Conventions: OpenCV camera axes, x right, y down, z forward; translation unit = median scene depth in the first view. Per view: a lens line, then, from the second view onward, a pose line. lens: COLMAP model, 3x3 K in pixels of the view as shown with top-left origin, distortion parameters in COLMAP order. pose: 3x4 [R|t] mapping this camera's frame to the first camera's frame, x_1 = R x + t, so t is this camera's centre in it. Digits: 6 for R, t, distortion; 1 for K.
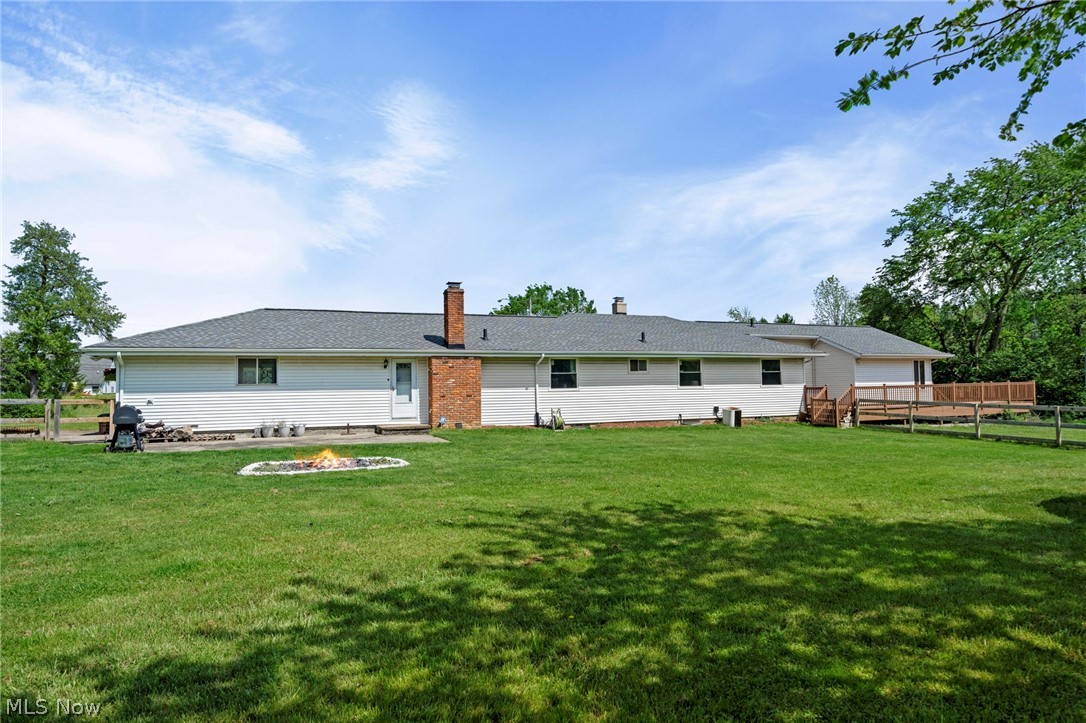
lens RADIAL K [[646.2, 0, 543.0], [0, 646.2, 361.5], [0, 0, 1]] dist [-0.003586, -0.000979]
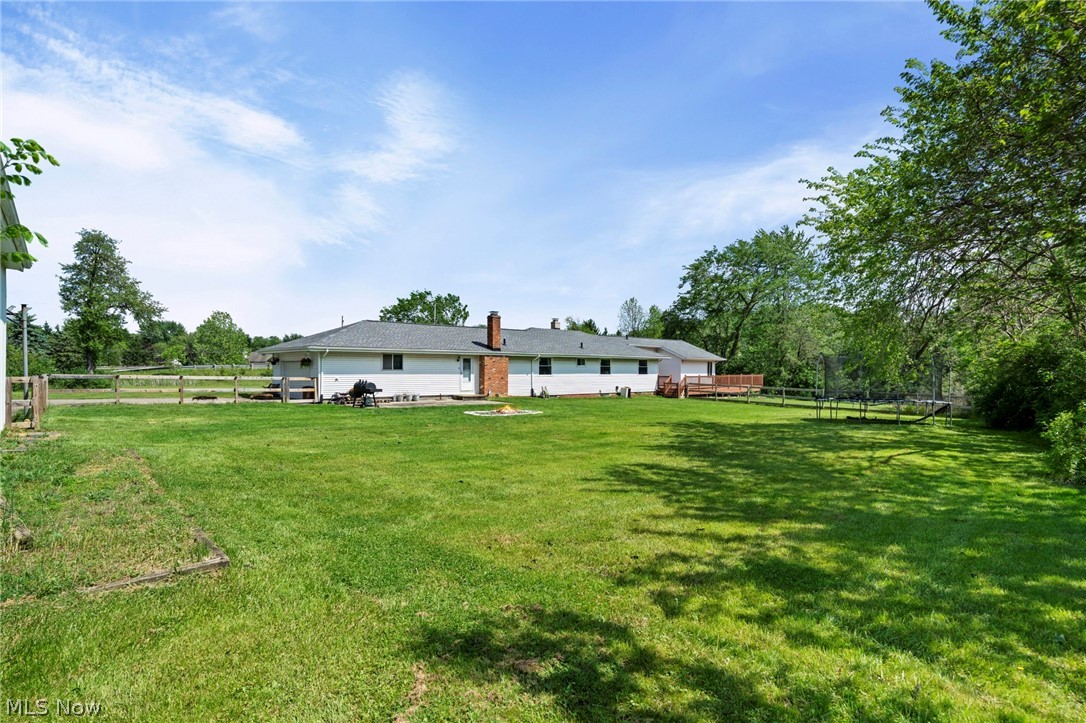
lens RADIAL K [[535.0, 0, 543.0], [0, 535.0, 361.5], [0, 0, 1]] dist [0.000602, 0.000064]
pose [[0.952309, 0.025059, 0.304106, -0.355891], [-0.032424, 0.999290, 0.019194, -0.018201], [-0.303409, -0.028139, 0.952445, -0.315803]]
